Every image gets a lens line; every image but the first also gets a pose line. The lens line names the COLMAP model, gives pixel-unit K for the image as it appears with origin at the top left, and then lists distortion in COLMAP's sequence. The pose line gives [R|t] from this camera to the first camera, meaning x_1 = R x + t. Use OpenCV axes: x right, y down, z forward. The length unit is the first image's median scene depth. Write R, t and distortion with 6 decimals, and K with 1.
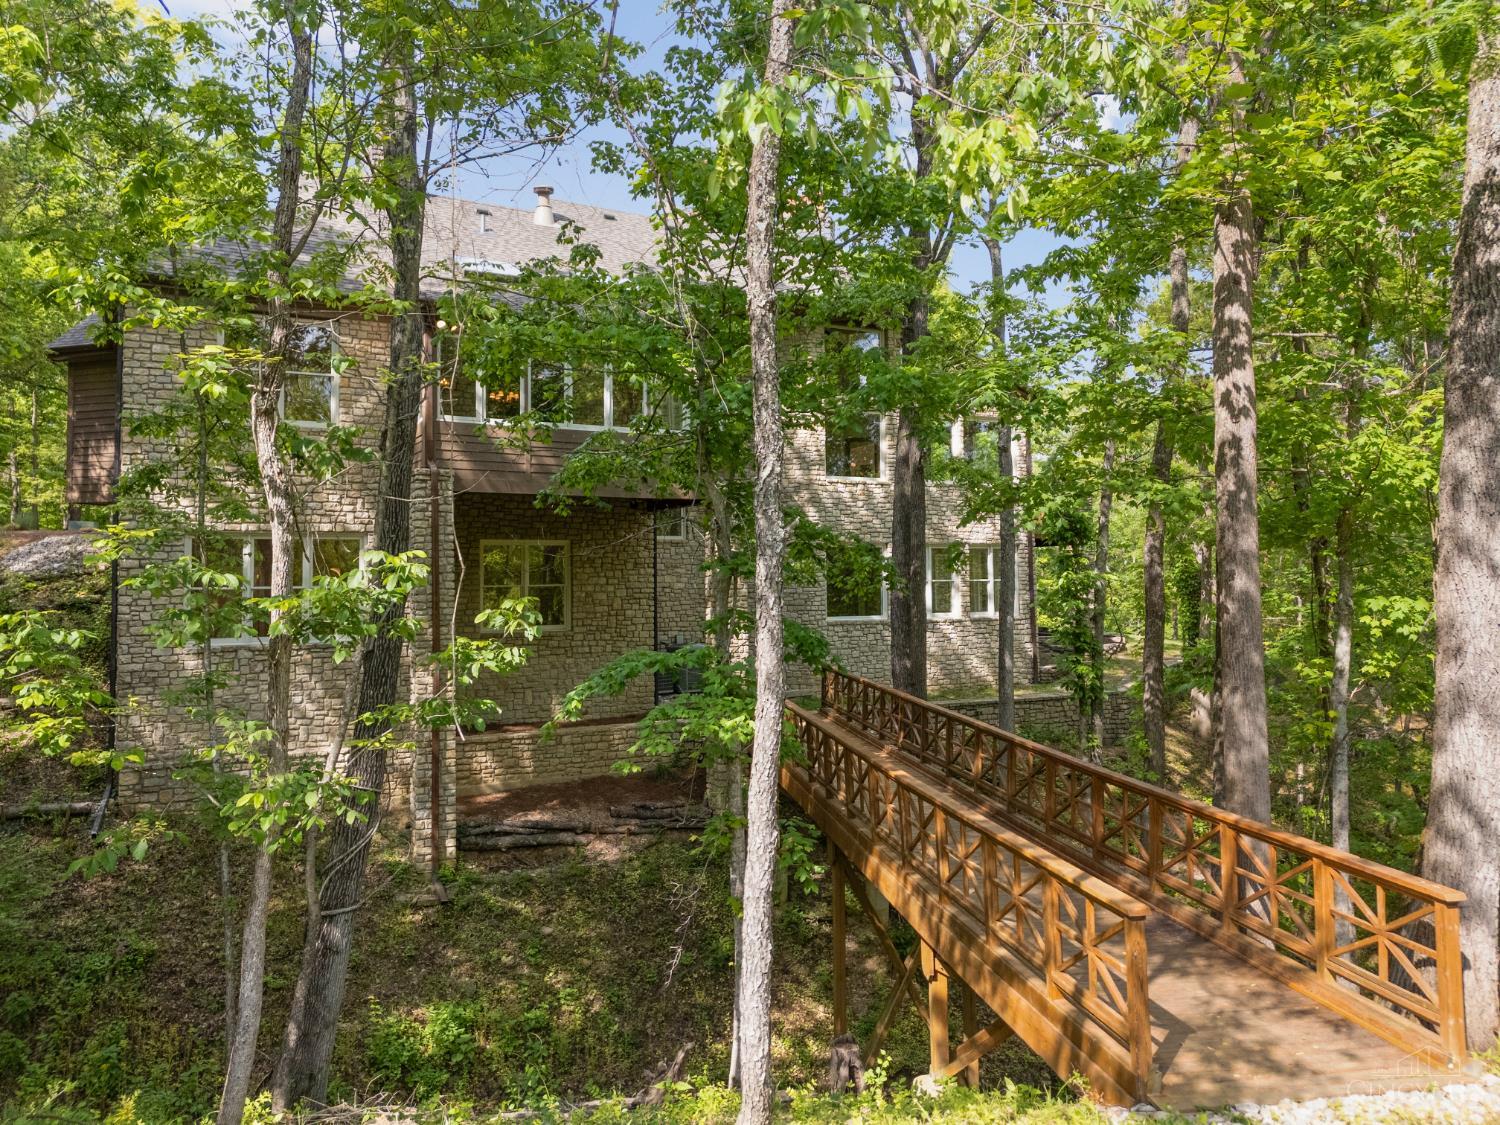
lens RADIAL K [[1093.9, 0, 748.0], [0, 1093.9, 556.2], [0, 0, 1]] dist [0.081657, -0.074619]
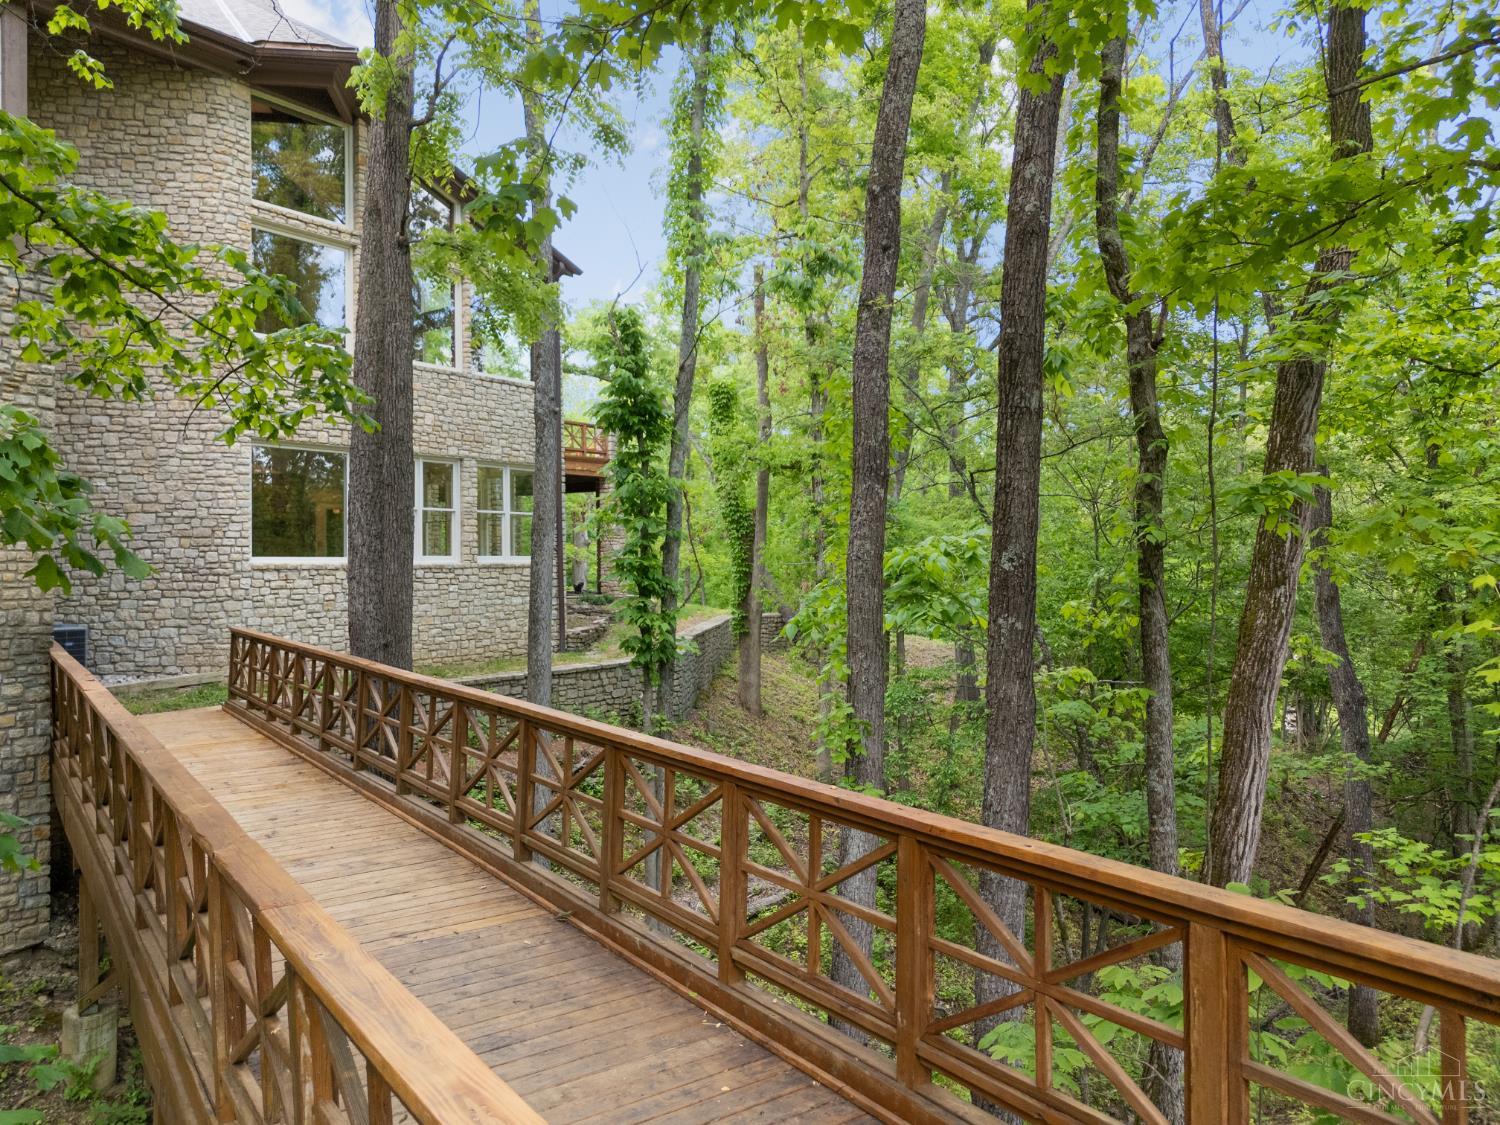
lens RADIAL K [[1093.9, 0, 748.0], [0, 1093.9, 556.2], [0, 0, 1]] dist [0.081657, -0.074619]
pose [[0.896695, 0.006420, 0.442601, 0.049607], [-0.011430, 0.999897, 0.008653, 0.049592], [-0.442500, -0.012818, 0.896677, 0.319298]]
